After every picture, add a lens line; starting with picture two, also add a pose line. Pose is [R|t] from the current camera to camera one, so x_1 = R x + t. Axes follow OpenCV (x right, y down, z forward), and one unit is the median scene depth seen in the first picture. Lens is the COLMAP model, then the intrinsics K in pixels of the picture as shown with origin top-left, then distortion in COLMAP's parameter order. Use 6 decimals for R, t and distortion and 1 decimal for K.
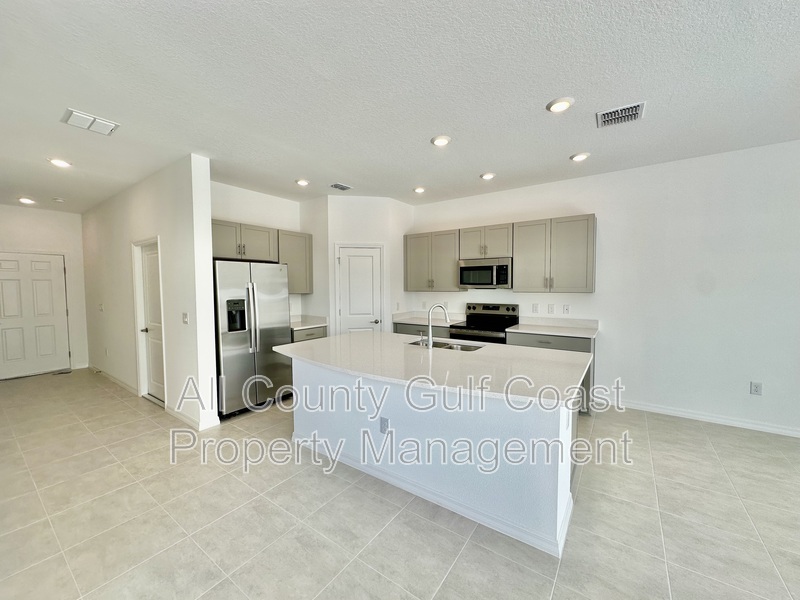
lens RADIAL K [[319.6, 0, 400.0], [0, 319.6, 300.0], [0, 0, 1]] dist [-0.000783, -0.000083]
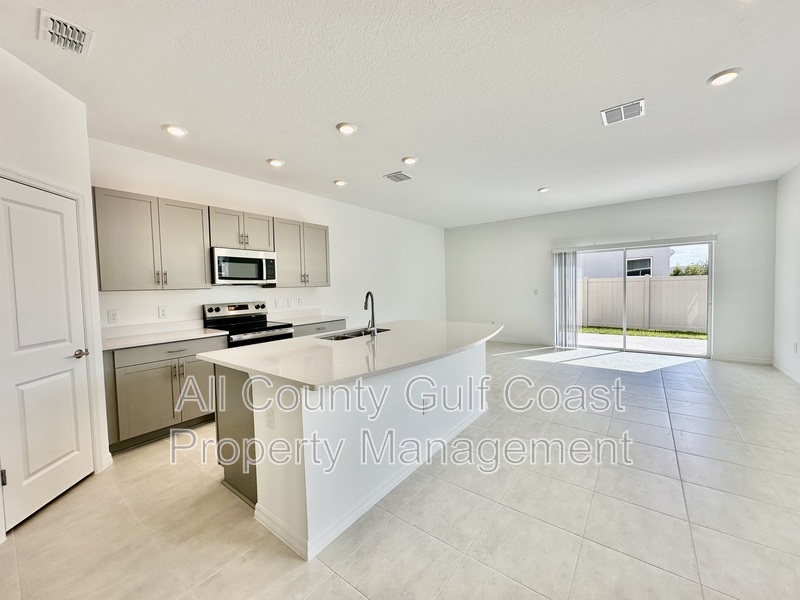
lens RADIAL K [[319.6, 0, 400.0], [0, 319.6, 300.0], [0, 0, 1]] dist [-0.000783, -0.000083]
pose [[0.037040, -0.037402, 0.998614, -0.579271], [0.073729, 0.996678, 0.034594, 0.007097], [-0.996590, 0.072345, 0.039674, 0.552114]]
